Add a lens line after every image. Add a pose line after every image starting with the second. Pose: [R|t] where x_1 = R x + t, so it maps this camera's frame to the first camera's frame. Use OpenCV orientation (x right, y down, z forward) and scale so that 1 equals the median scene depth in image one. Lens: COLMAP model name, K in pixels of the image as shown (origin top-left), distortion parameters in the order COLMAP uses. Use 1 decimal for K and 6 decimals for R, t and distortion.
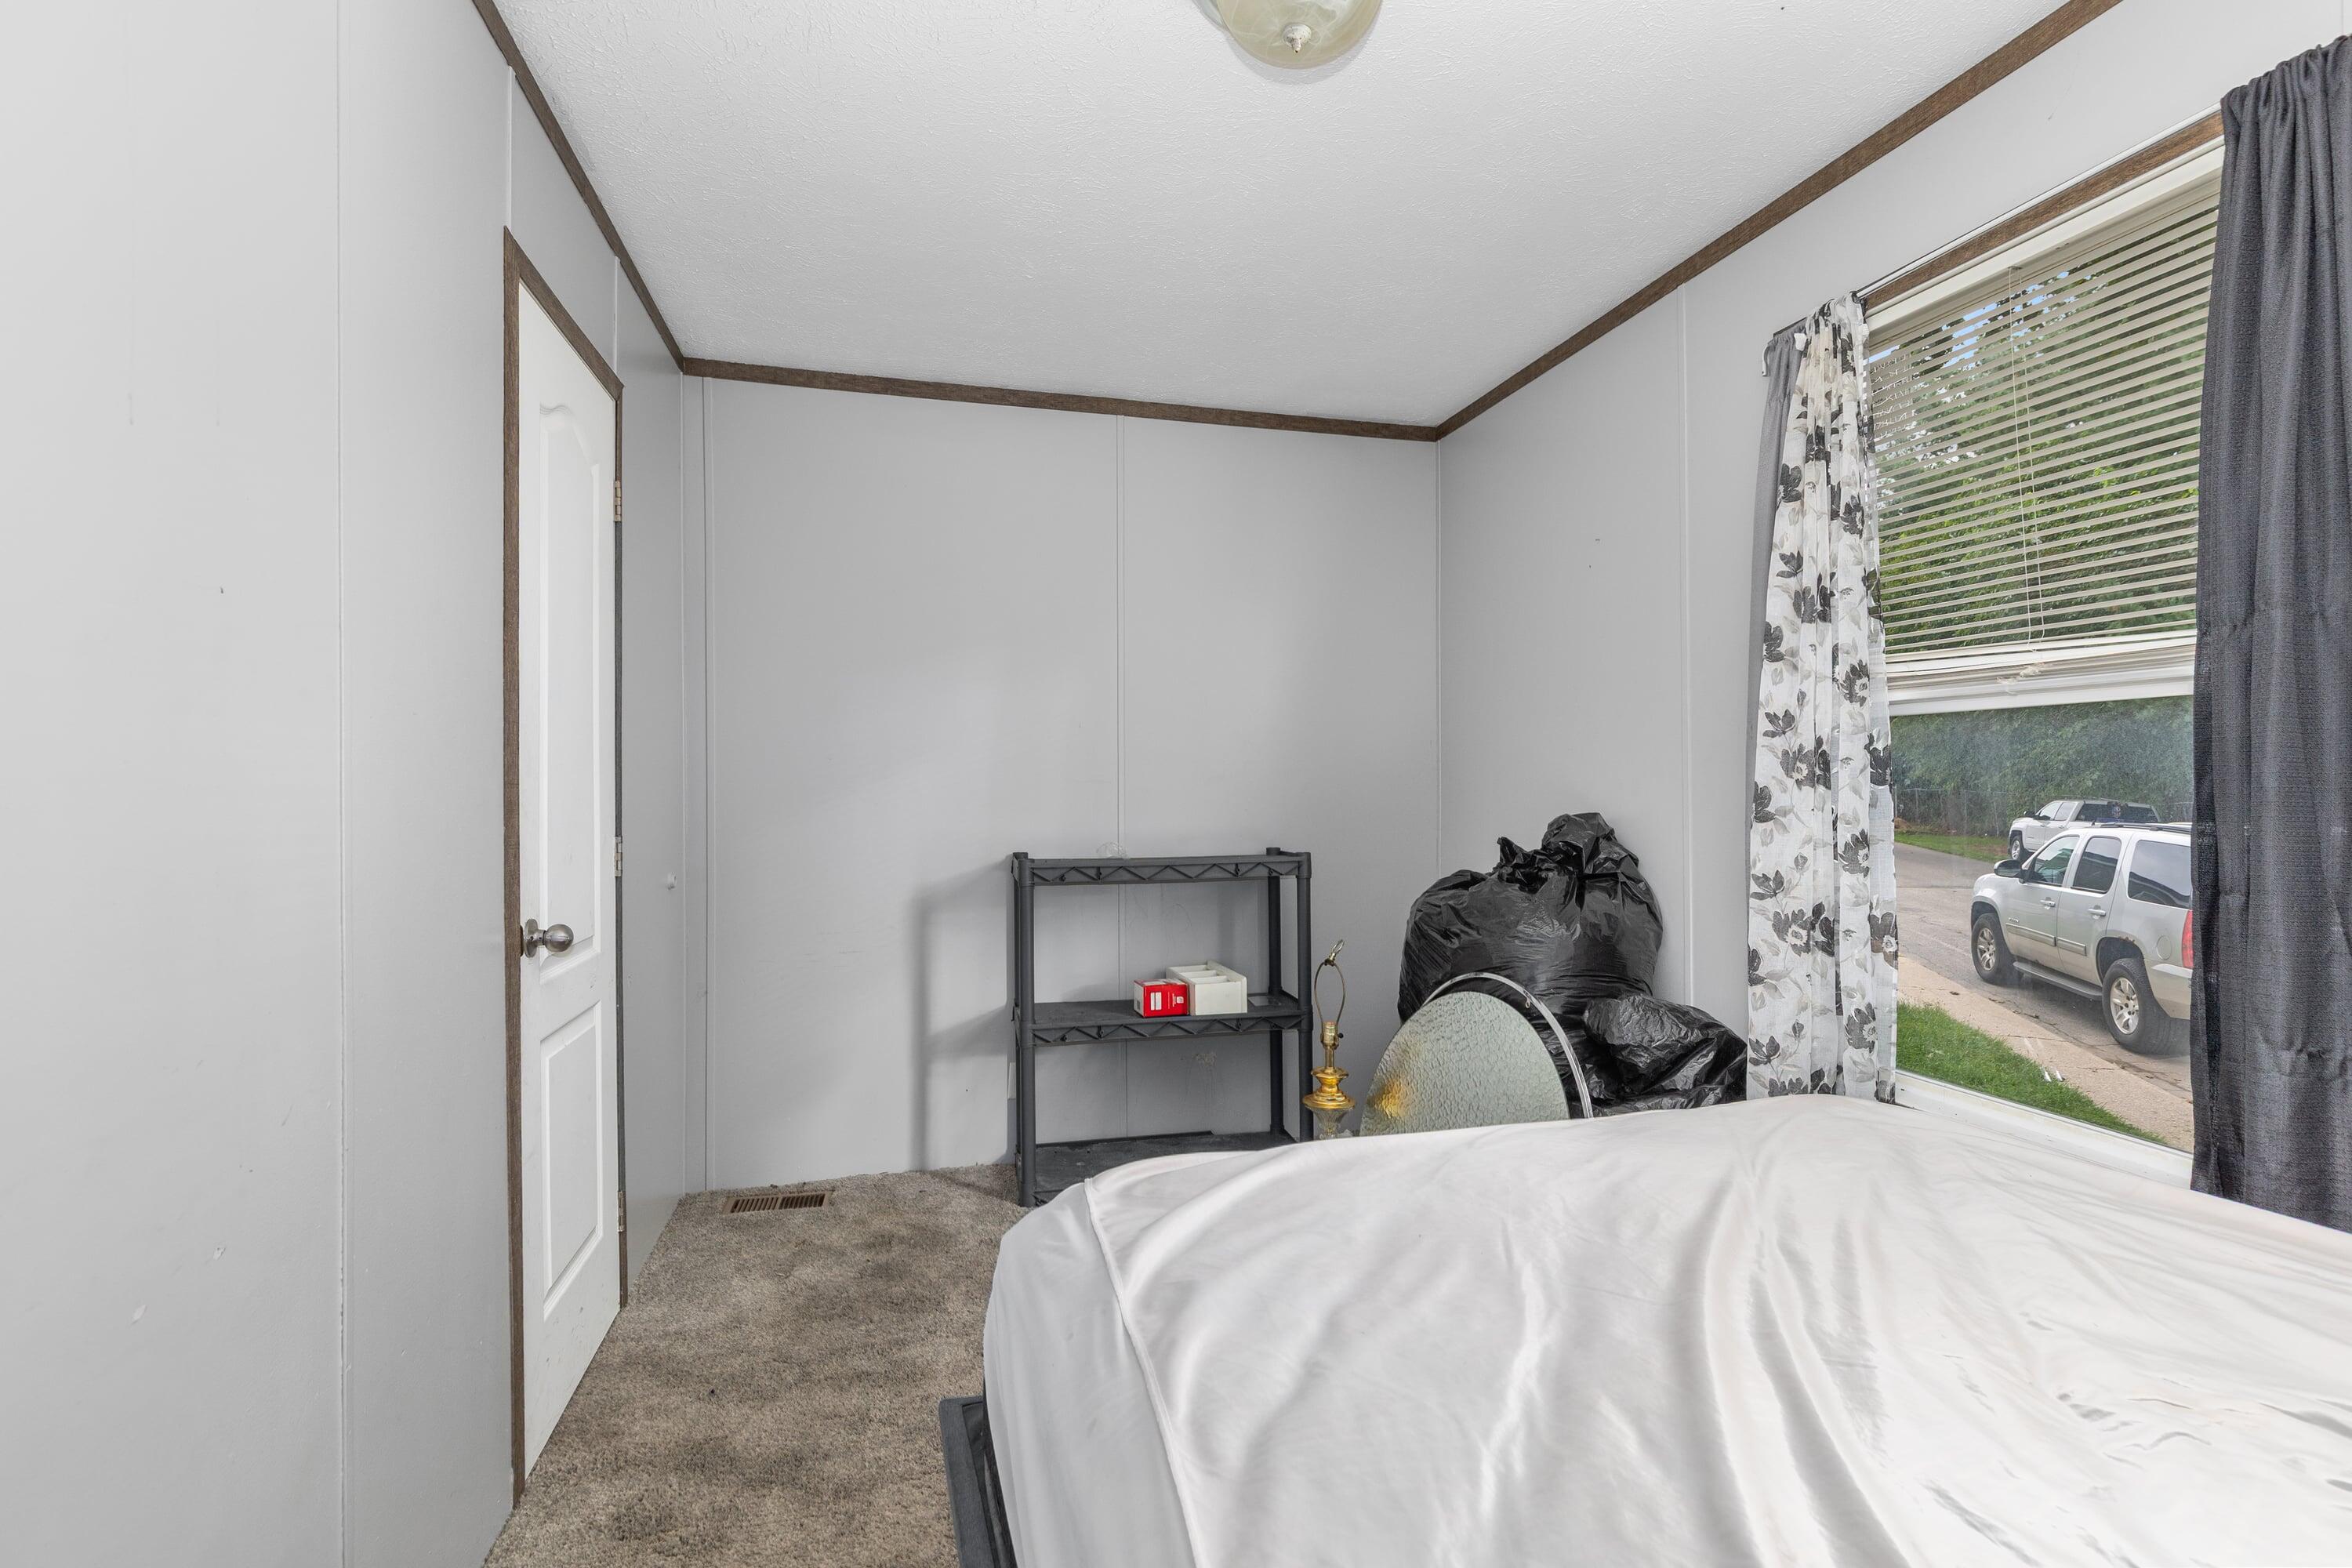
lens RADIAL K [[1066.2, 0, 1187.6], [0, 1066.2, 775.8], [0, 0, 1]] dist [0.001336, -0.000824]
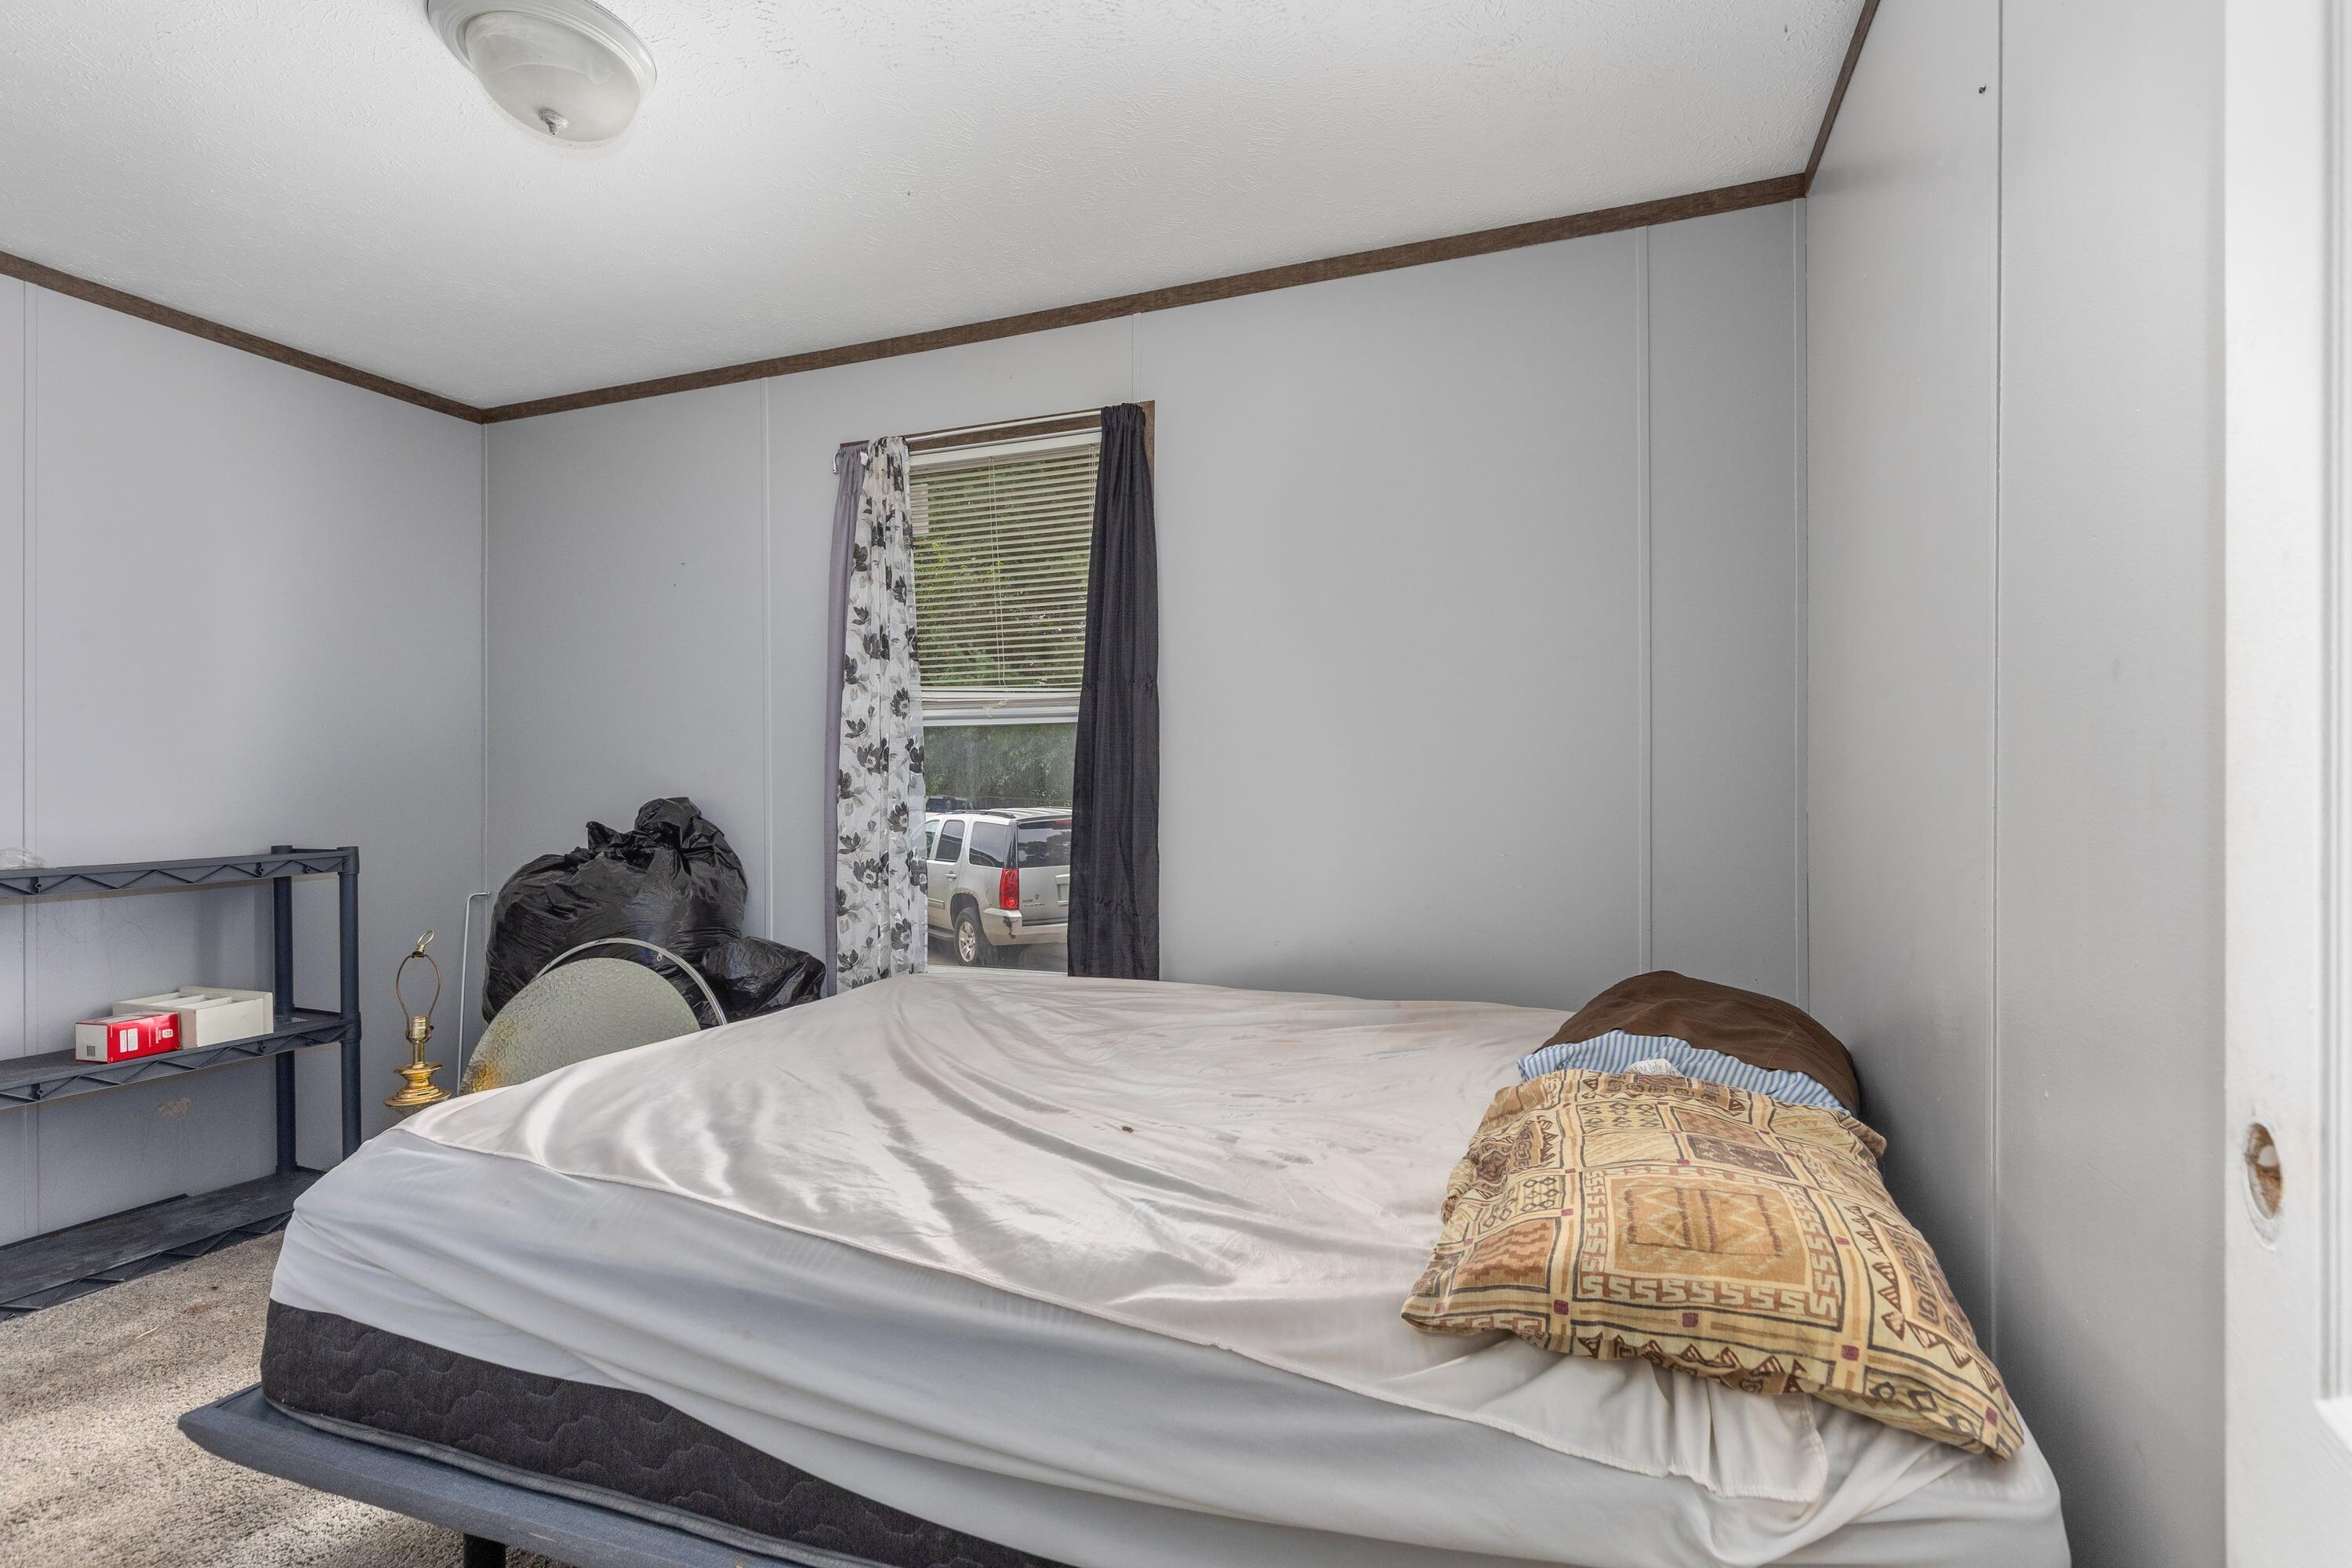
lens RADIAL K [[1066.2, 0, 1187.6], [0, 1066.2, 775.8], [0, 0, 1]] dist [0.001336, -0.000824]
pose [[0.585456, 0.007421, 0.810670, -0.326552], [-0.006398, 0.999969, -0.004533, 0.017047], [-0.810679, -0.002533, 0.585485, -0.177745]]
